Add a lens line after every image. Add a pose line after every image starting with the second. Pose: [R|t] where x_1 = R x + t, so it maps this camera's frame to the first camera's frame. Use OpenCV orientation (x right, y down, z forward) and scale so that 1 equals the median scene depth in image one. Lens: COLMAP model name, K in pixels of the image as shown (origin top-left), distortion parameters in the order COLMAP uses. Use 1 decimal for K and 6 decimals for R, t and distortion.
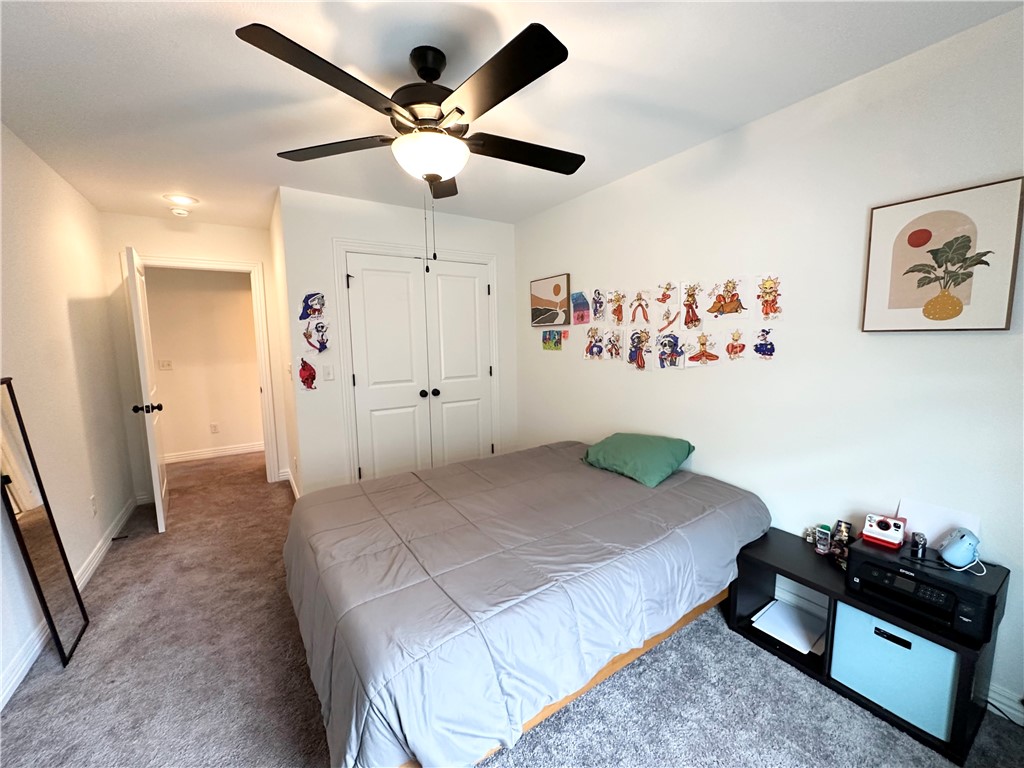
lens RADIAL K [[408.6, 0, 512.7], [0, 408.6, 382.7], [0, 0, 1]] dist [-0.004981, 0.001701]
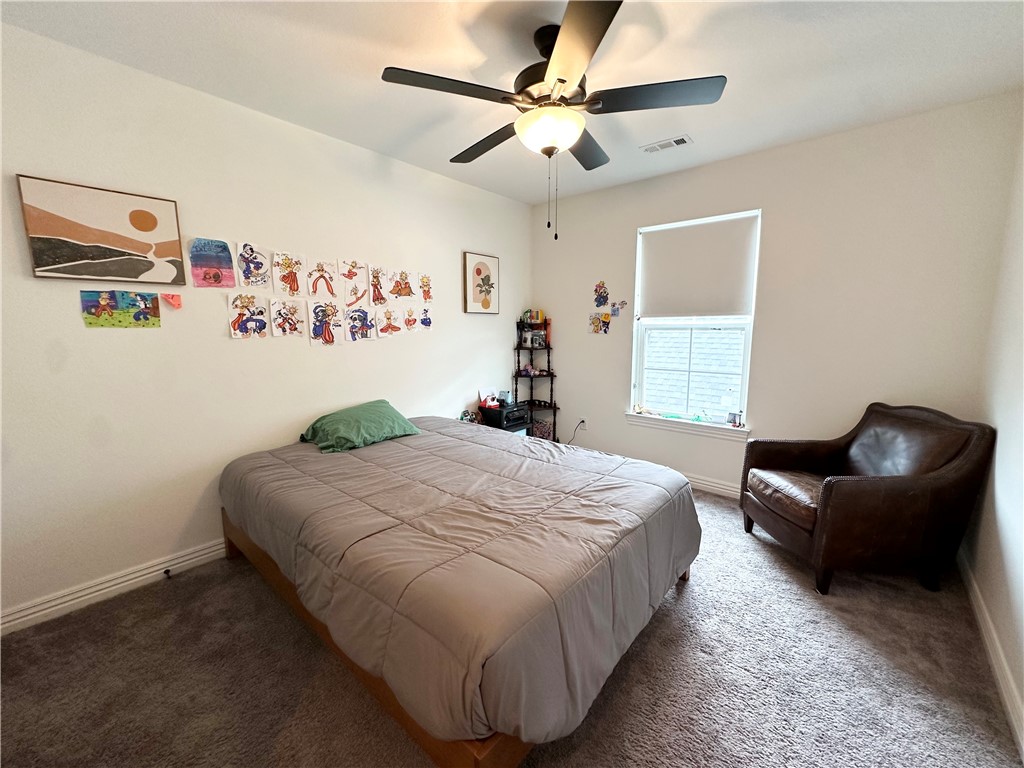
lens RADIAL K [[408.6, 0, 513.3], [0, 408.6, 386.3], [0, 0, 1]] dist [-0.004981, 0.001701]
pose [[-0.268182, -0.124644, 0.955271, -0.796421], [0.112502, 0.980758, 0.159553, -0.043489], [-0.956777, 0.150259, -0.248999, 0.900790]]
